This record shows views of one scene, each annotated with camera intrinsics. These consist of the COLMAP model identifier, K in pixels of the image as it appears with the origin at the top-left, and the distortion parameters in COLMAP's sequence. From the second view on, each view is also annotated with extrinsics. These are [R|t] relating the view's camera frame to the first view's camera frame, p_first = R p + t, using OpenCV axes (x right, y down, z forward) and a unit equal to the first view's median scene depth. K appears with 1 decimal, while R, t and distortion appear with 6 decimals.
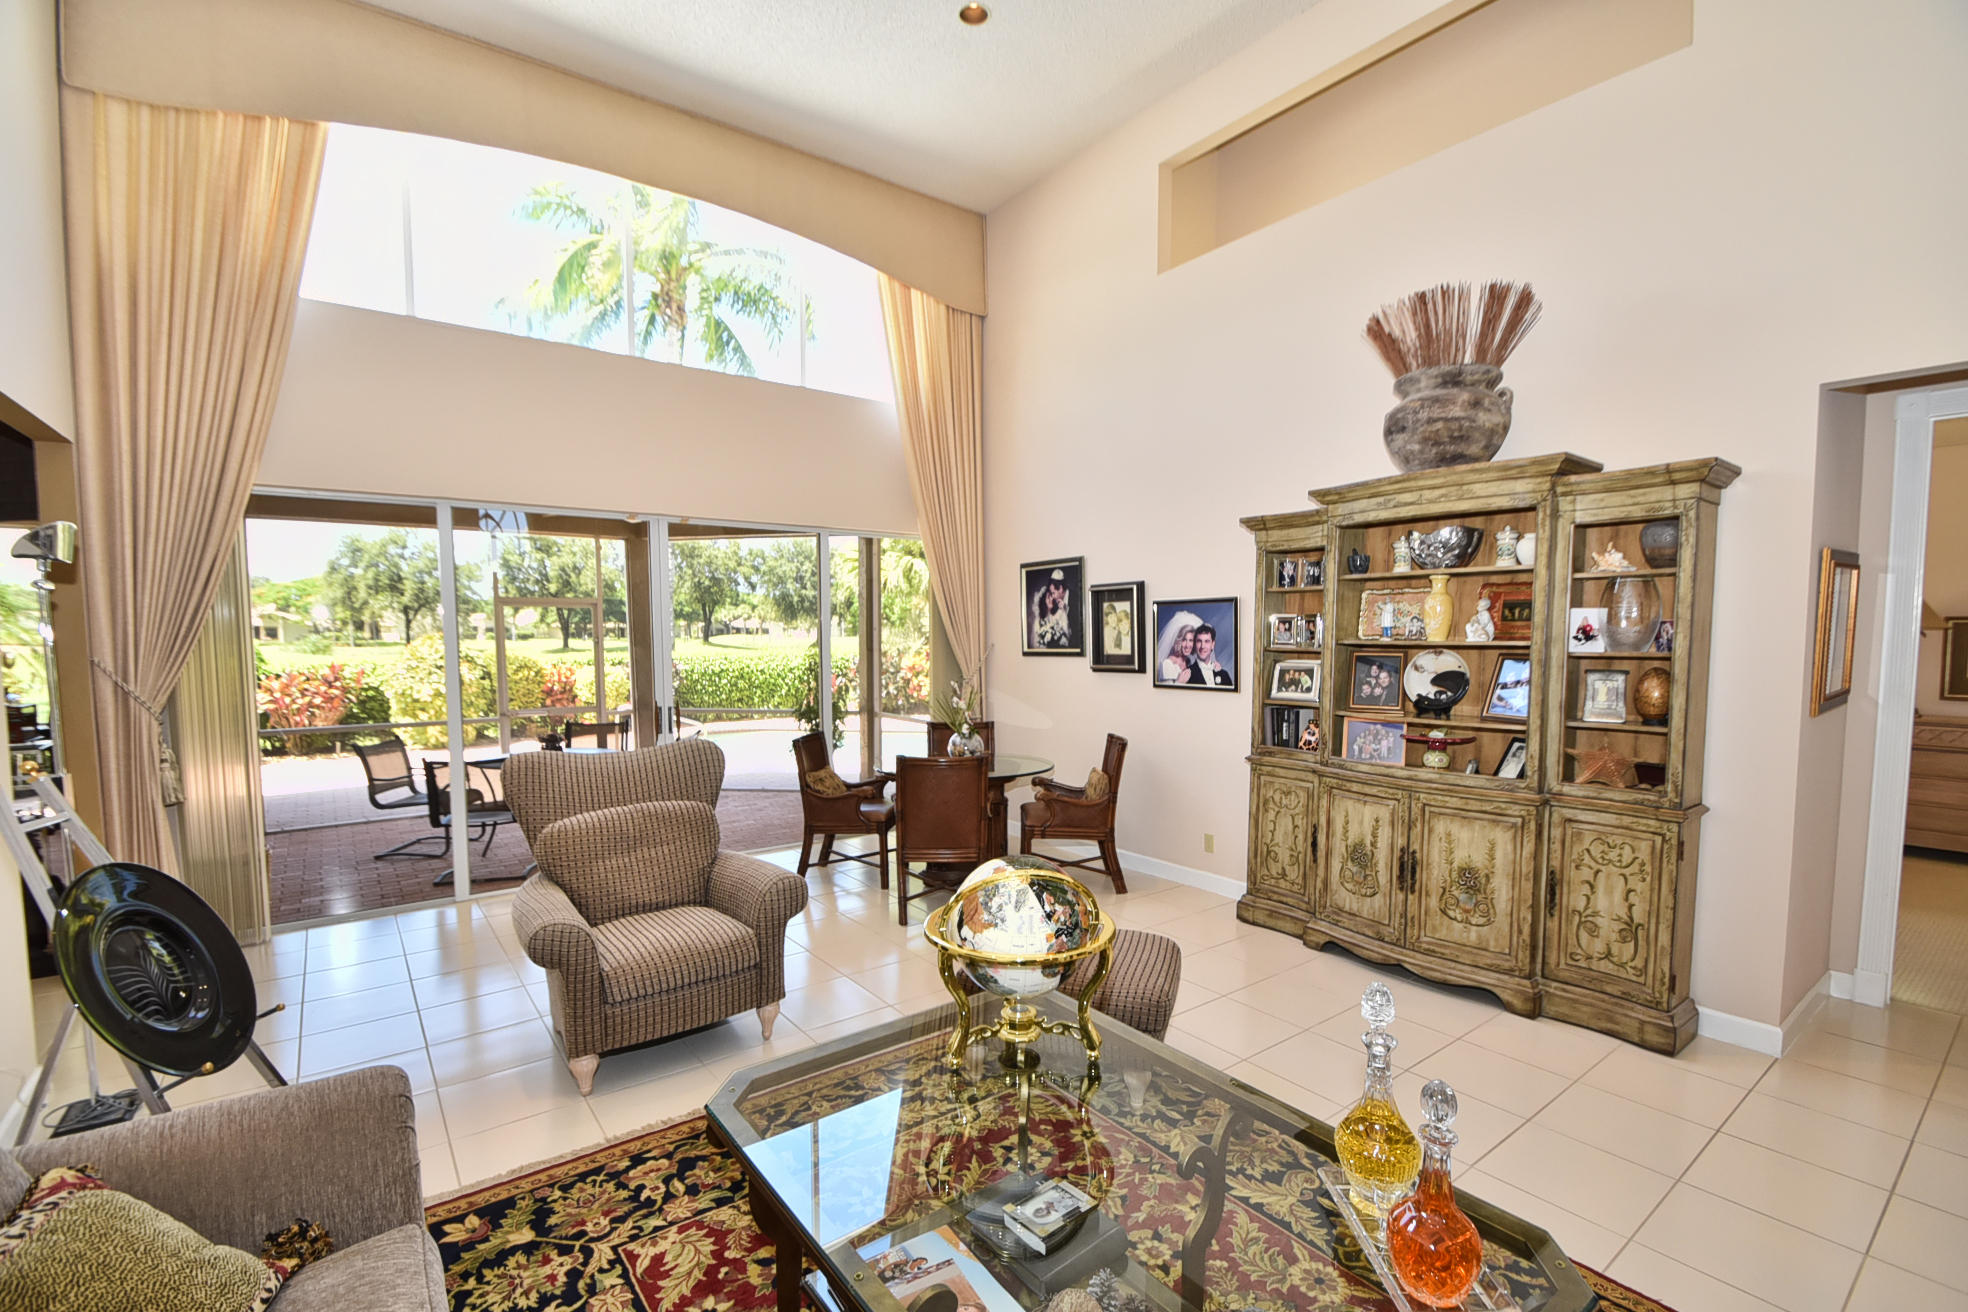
lens RADIAL K [[863.3, 0, 979.8], [0, 863.3, 696.3], [0, 0, 1]] dist [0.030646, -0.033660]
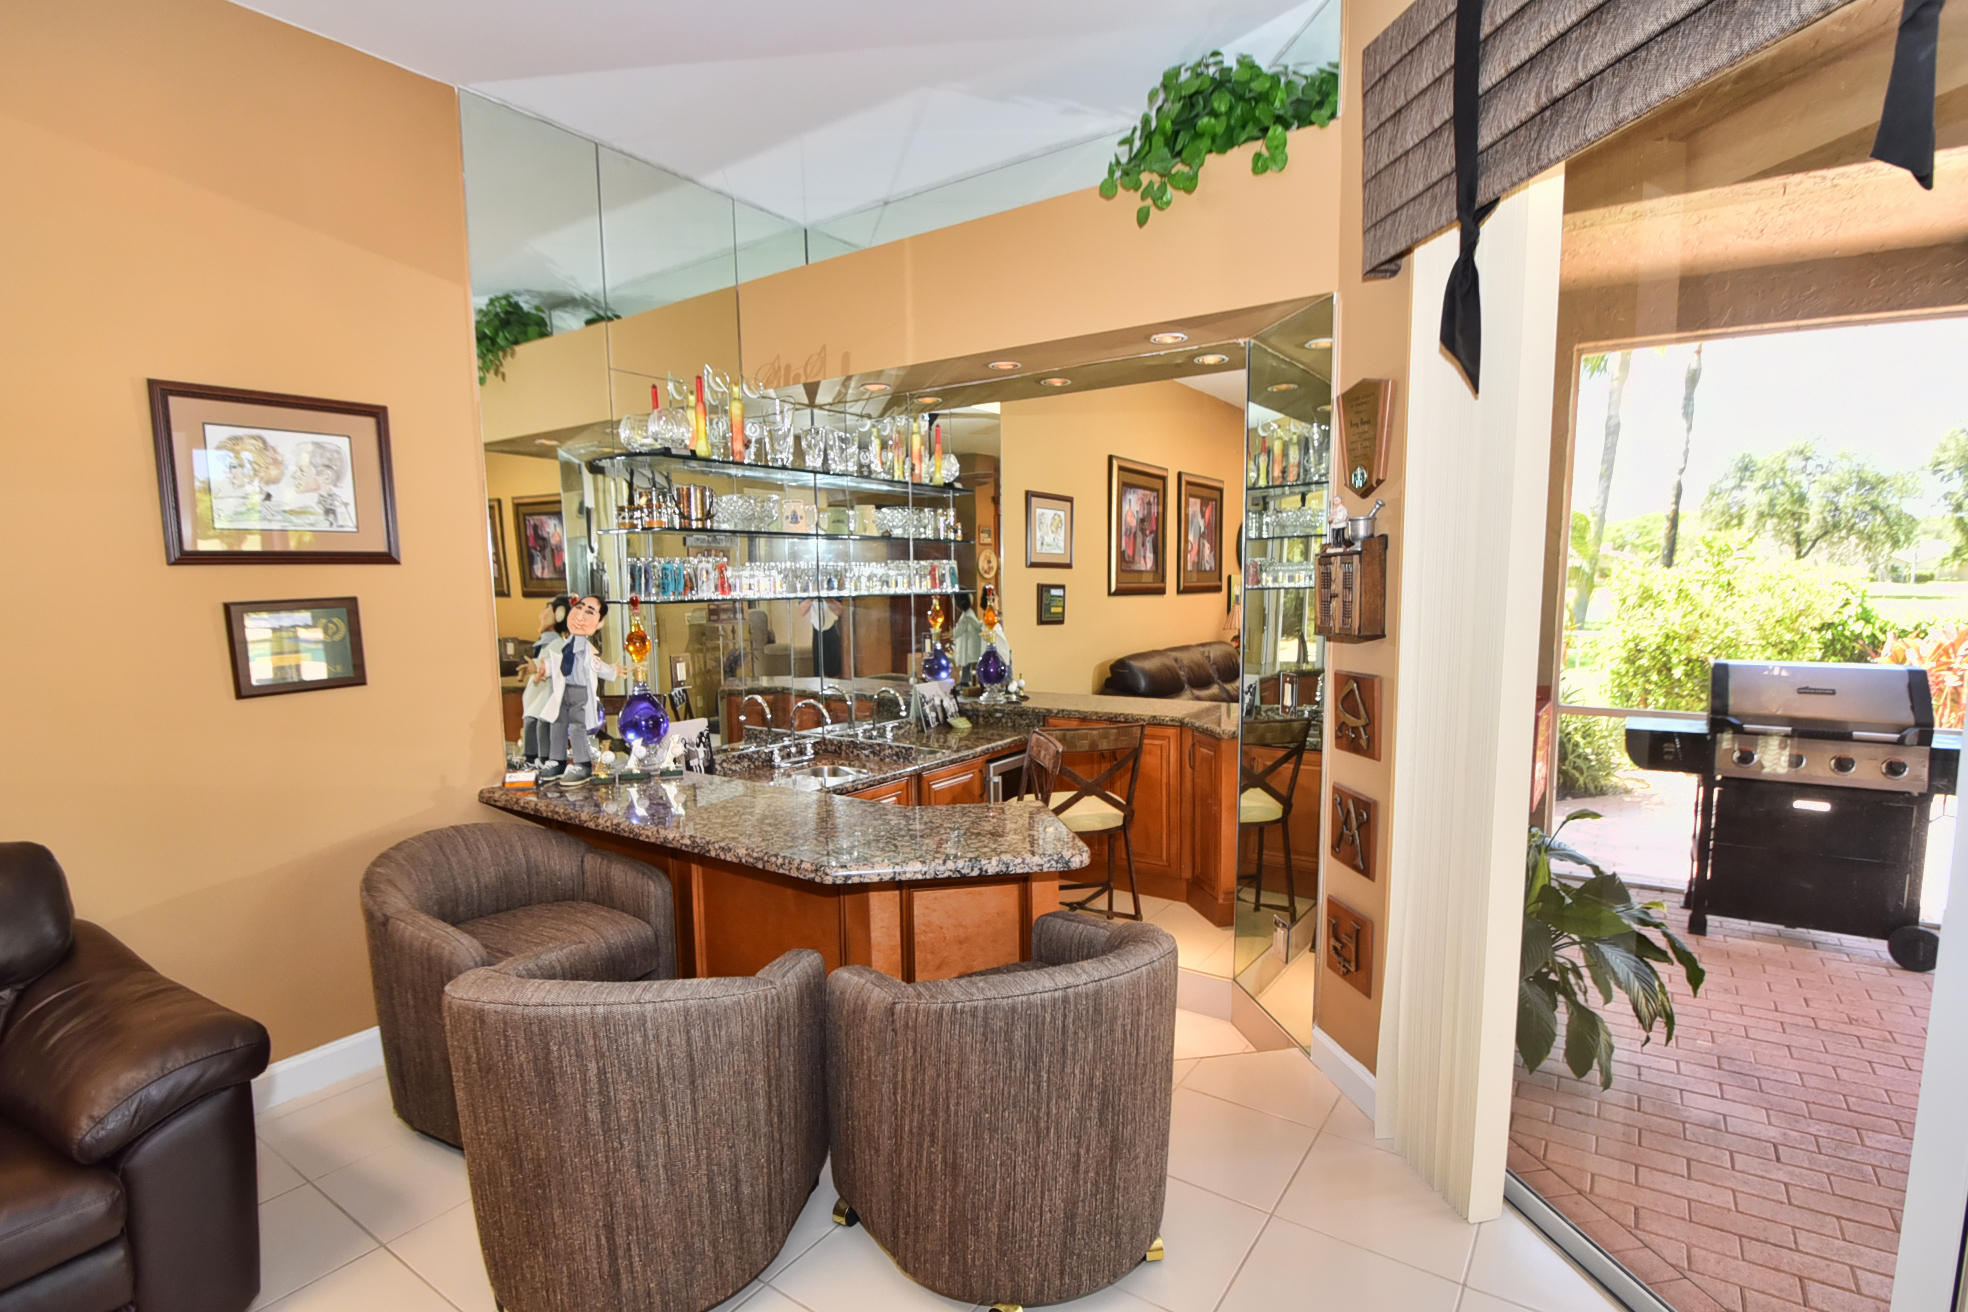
lens RADIAL K [[938.0, 0, 985.9], [0, 938.0, 695.8], [0, 0, 1]] dist [-0.002161, -0.013745]
pose [[0.318076, 0.111950, -0.941432, -0.394636], [-0.060048, 0.993389, 0.097841, -0.005720], [0.946162, 0.025410, 0.322696, 0.239591]]
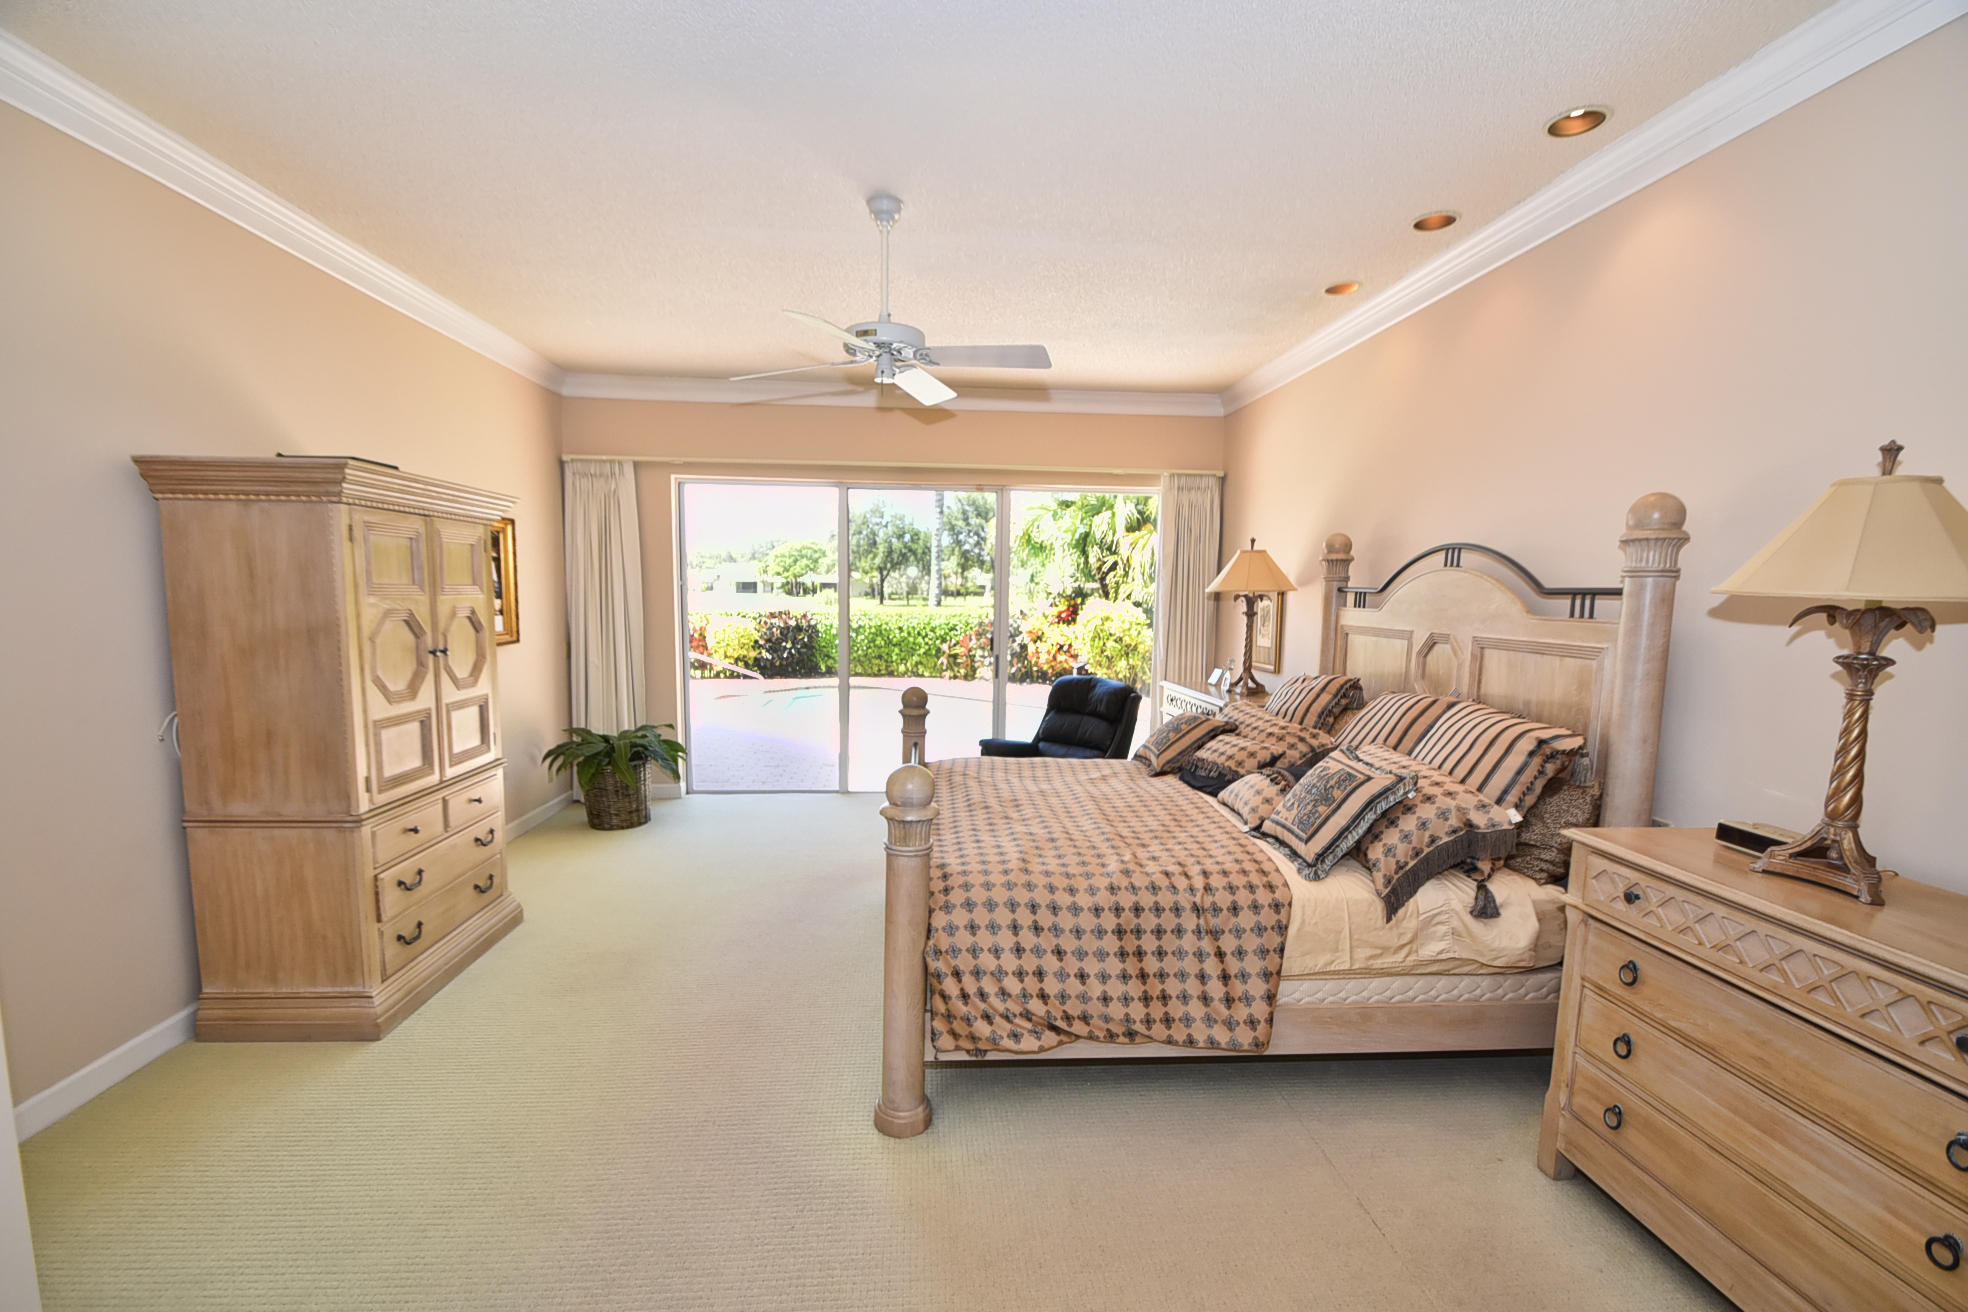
lens RADIAL K [[869.5, 0, 984.8], [0, 869.5, 692.8], [0, 0, 1]] dist [0.003859, -0.010218]
pose [[0.839978, 0.079554, -0.536757, 0.441824], [-0.059130, 0.996723, 0.055193, -0.020122], [0.539389, -0.014623, 0.841930, 0.259171]]
